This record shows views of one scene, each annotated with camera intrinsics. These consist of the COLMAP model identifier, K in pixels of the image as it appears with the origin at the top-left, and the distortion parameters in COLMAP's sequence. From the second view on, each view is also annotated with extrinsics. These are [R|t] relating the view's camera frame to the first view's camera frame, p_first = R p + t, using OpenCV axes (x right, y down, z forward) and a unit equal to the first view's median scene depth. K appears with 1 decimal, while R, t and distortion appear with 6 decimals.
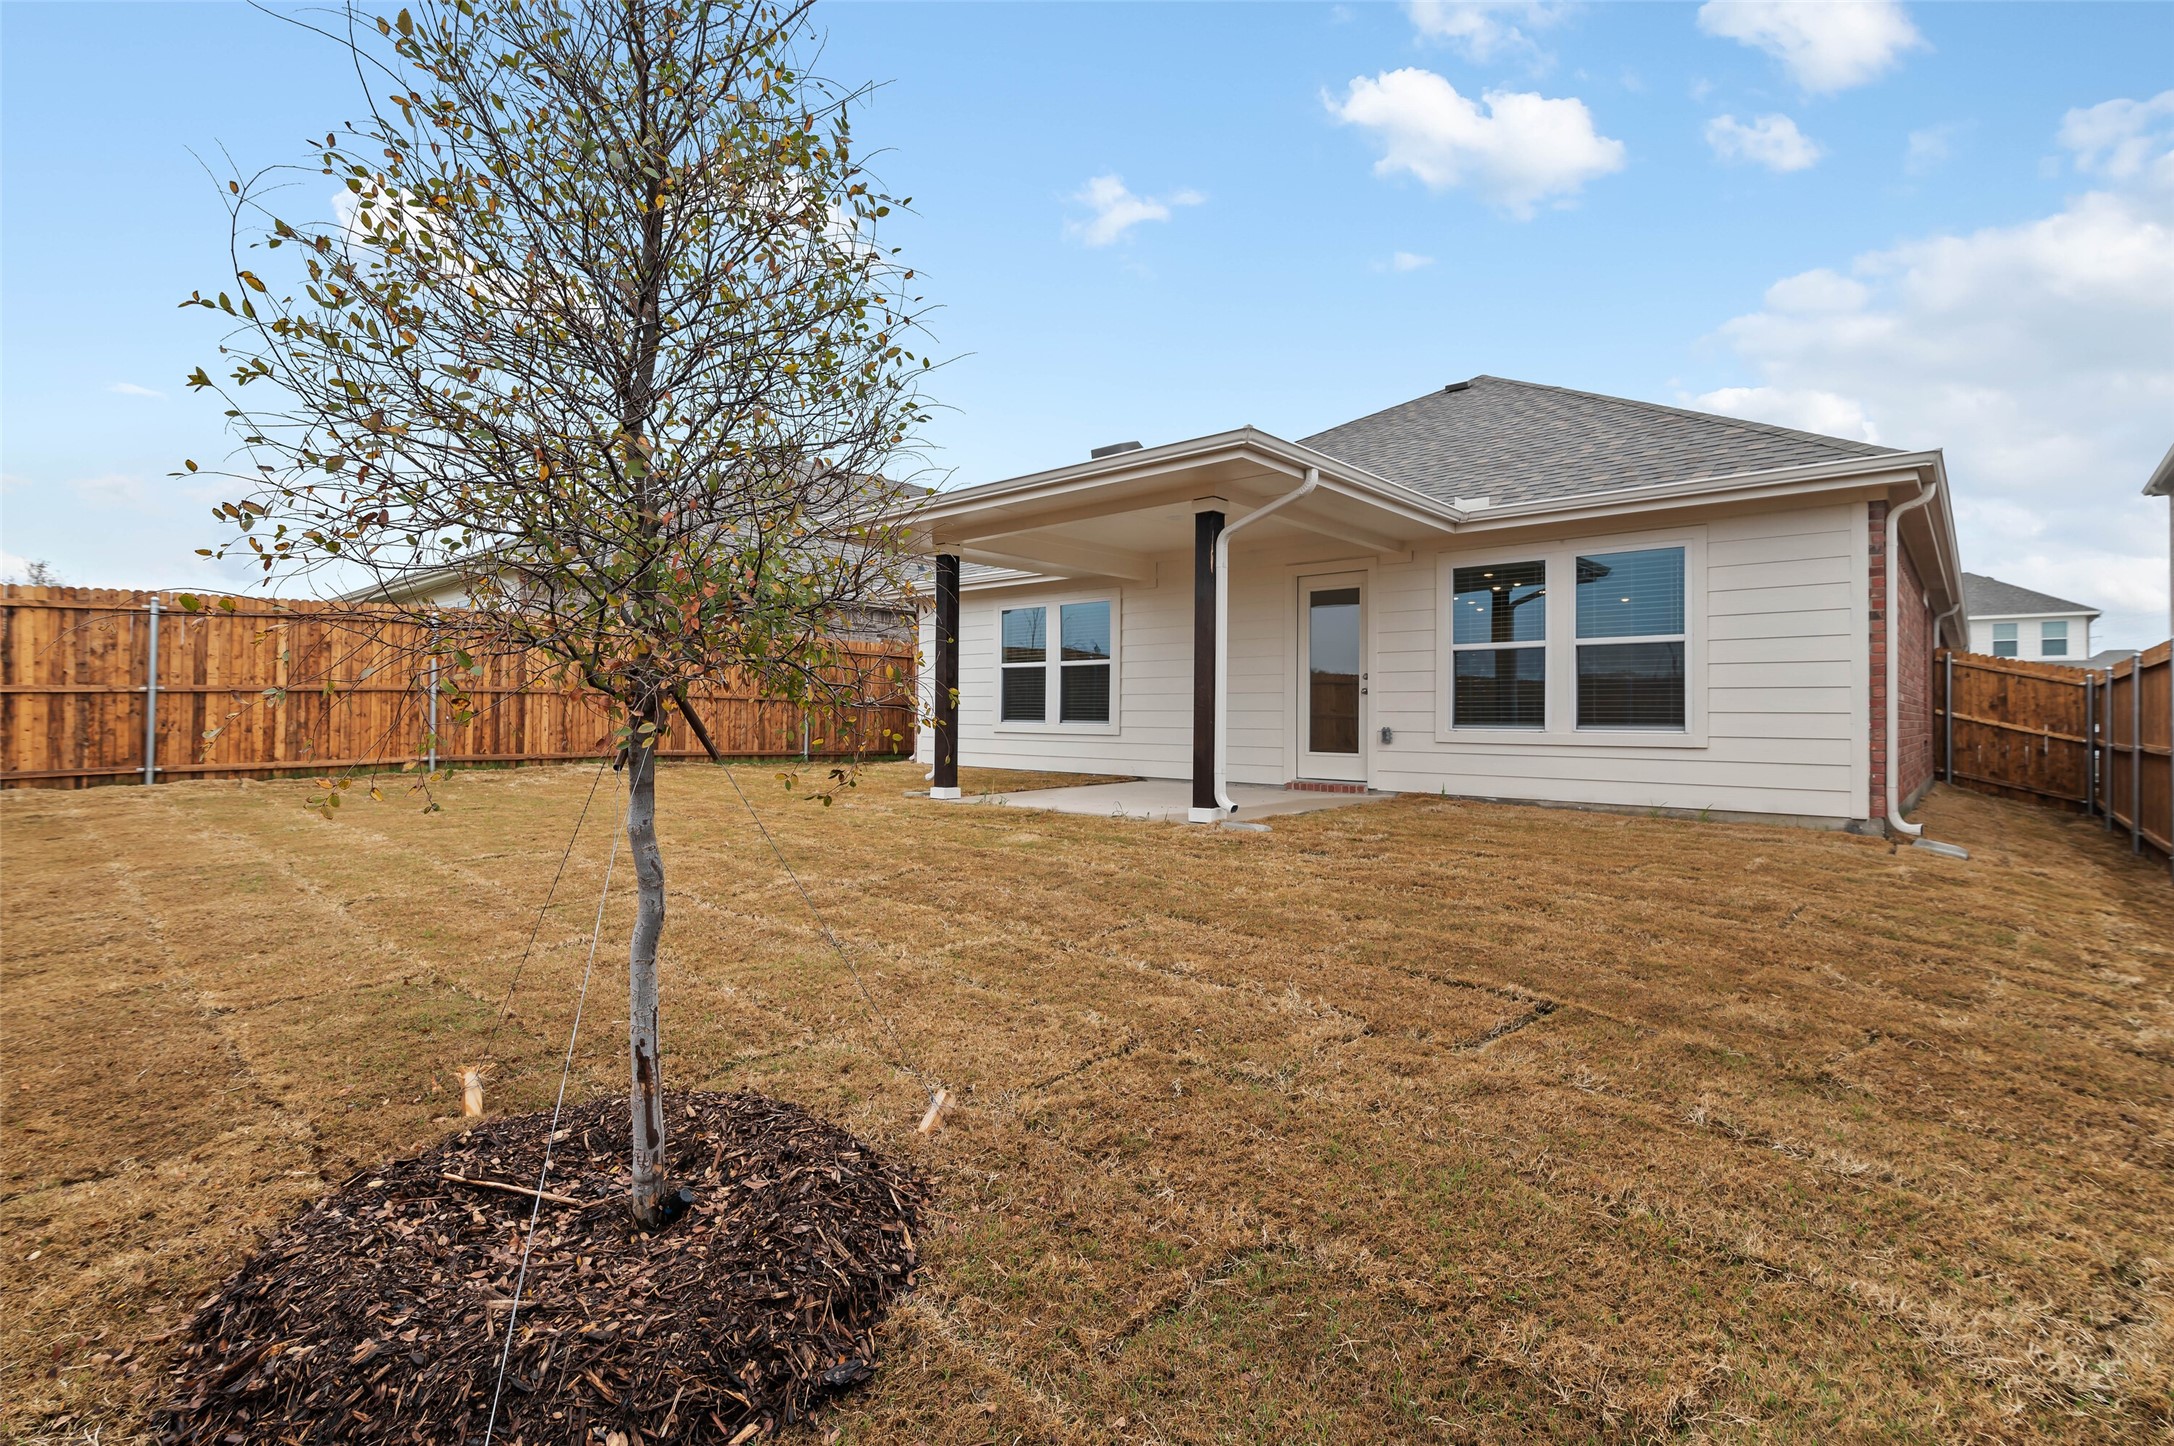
lens RADIAL K [[1002.9, 0, 1093.0], [0, 1002.9, 722.8], [0, 0, 1]] dist [-0.000579, 0.000085]
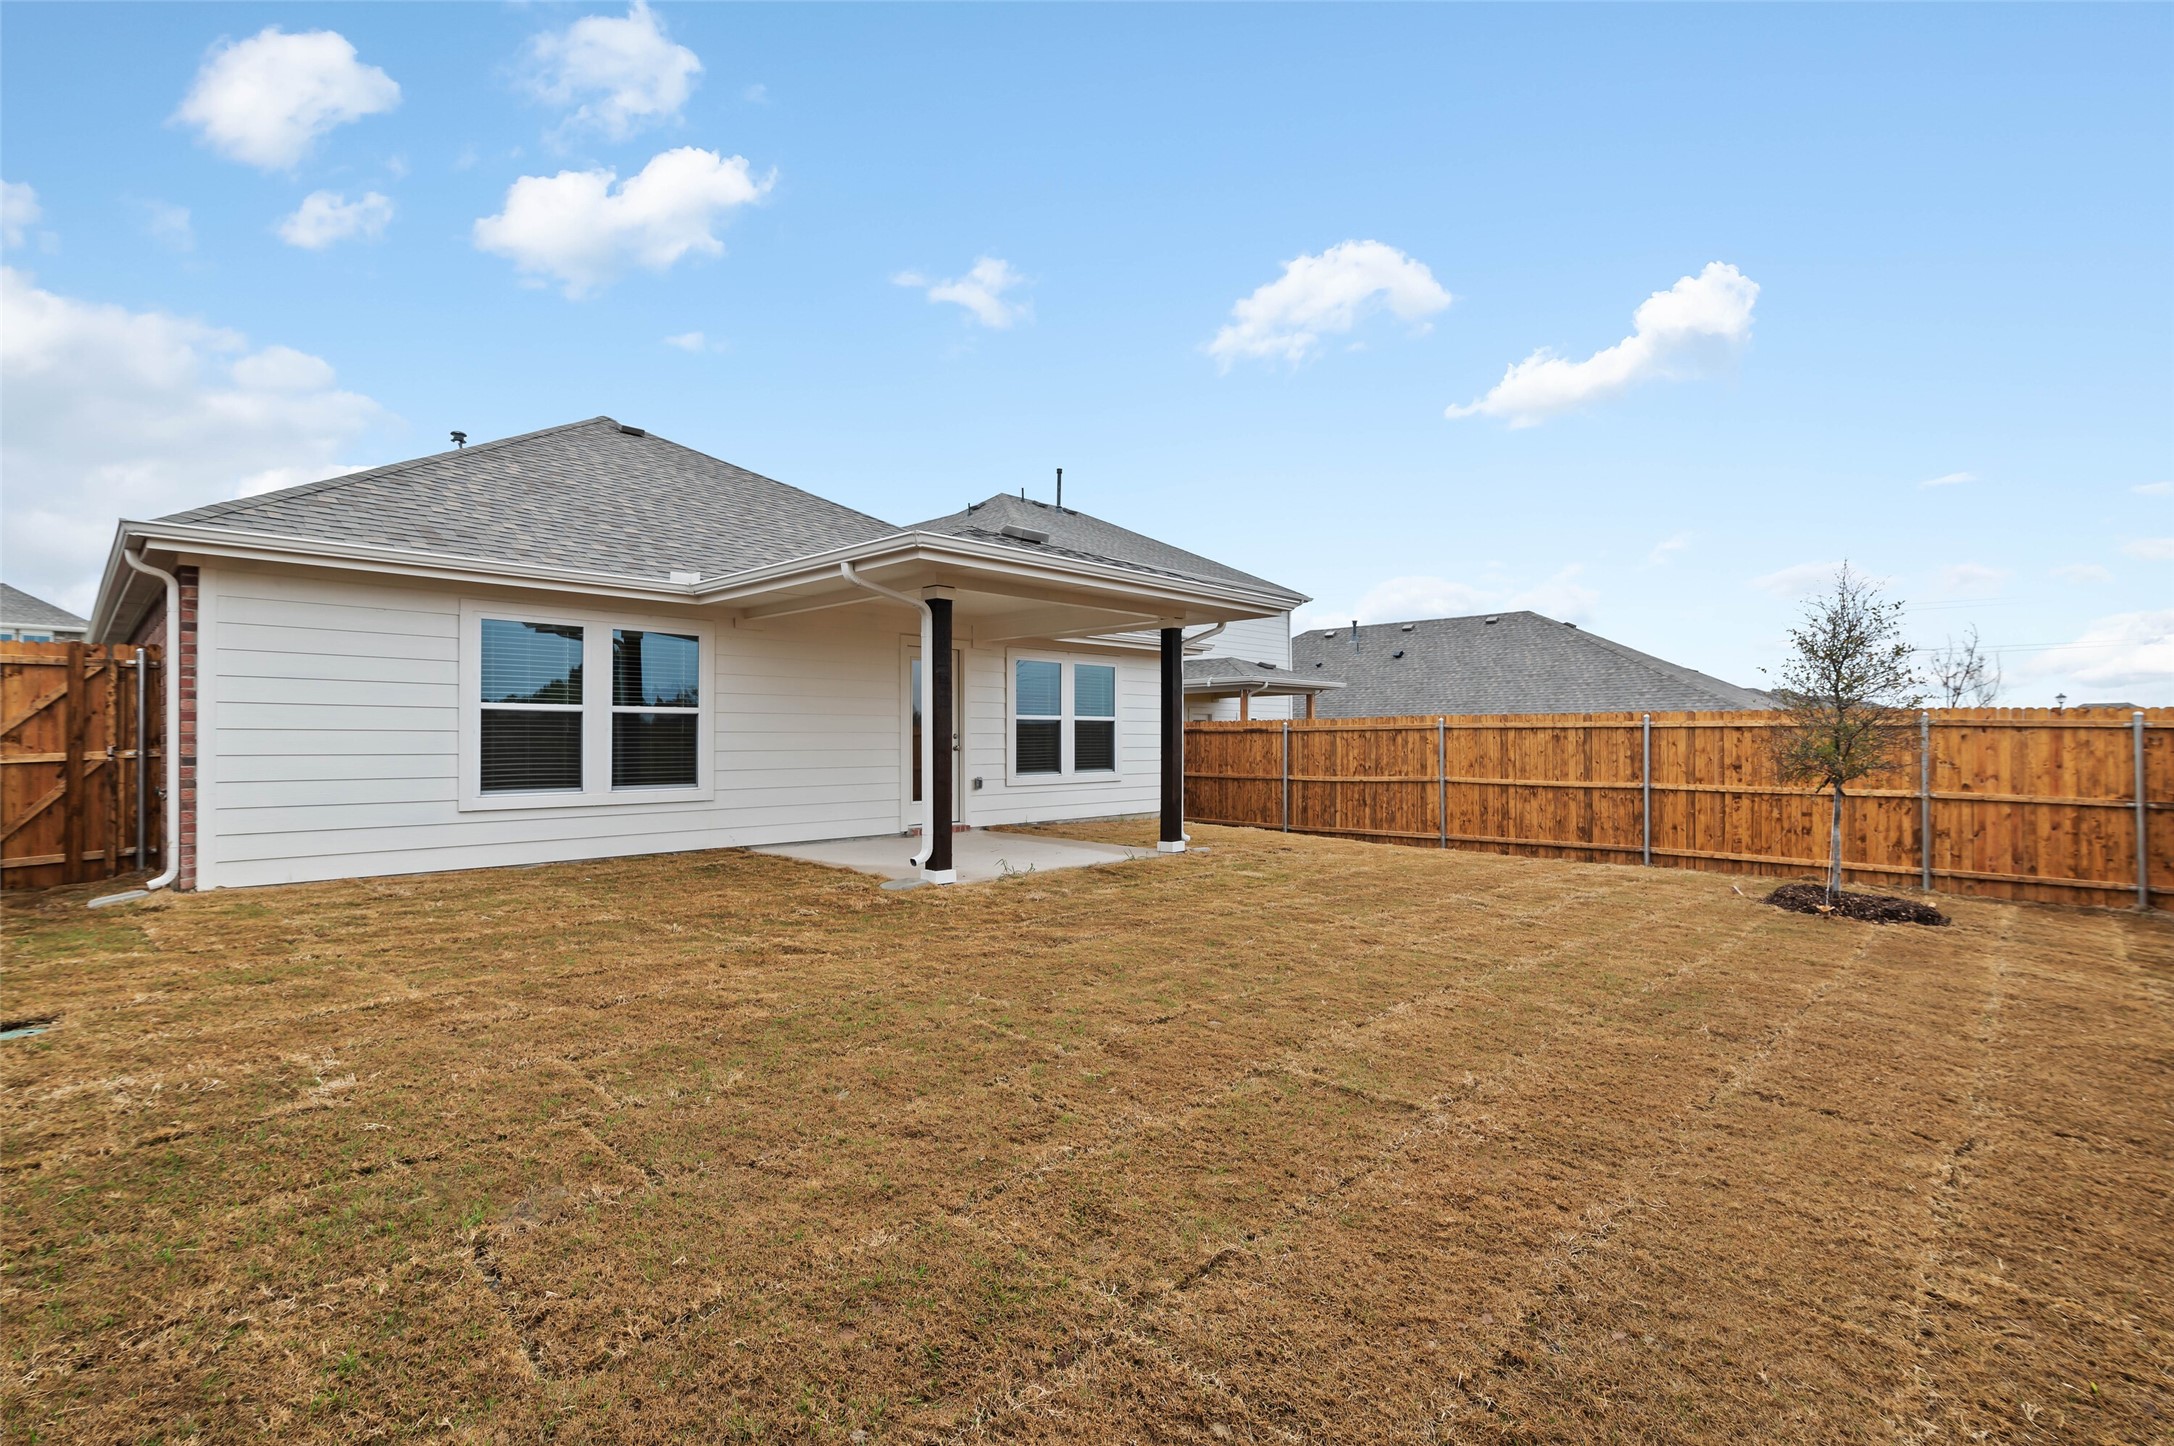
lens RADIAL K [[986.8, 0, 1084.4], [0, 986.8, 728.0], [0, 0, 1]] dist [-0.005670, 0.000471]
pose [[0.041176, 0.030668, 0.998681, -0.915501], [0.036988, 0.998797, -0.032197, -0.011556], [-0.998467, 0.038265, 0.039992, 0.785453]]
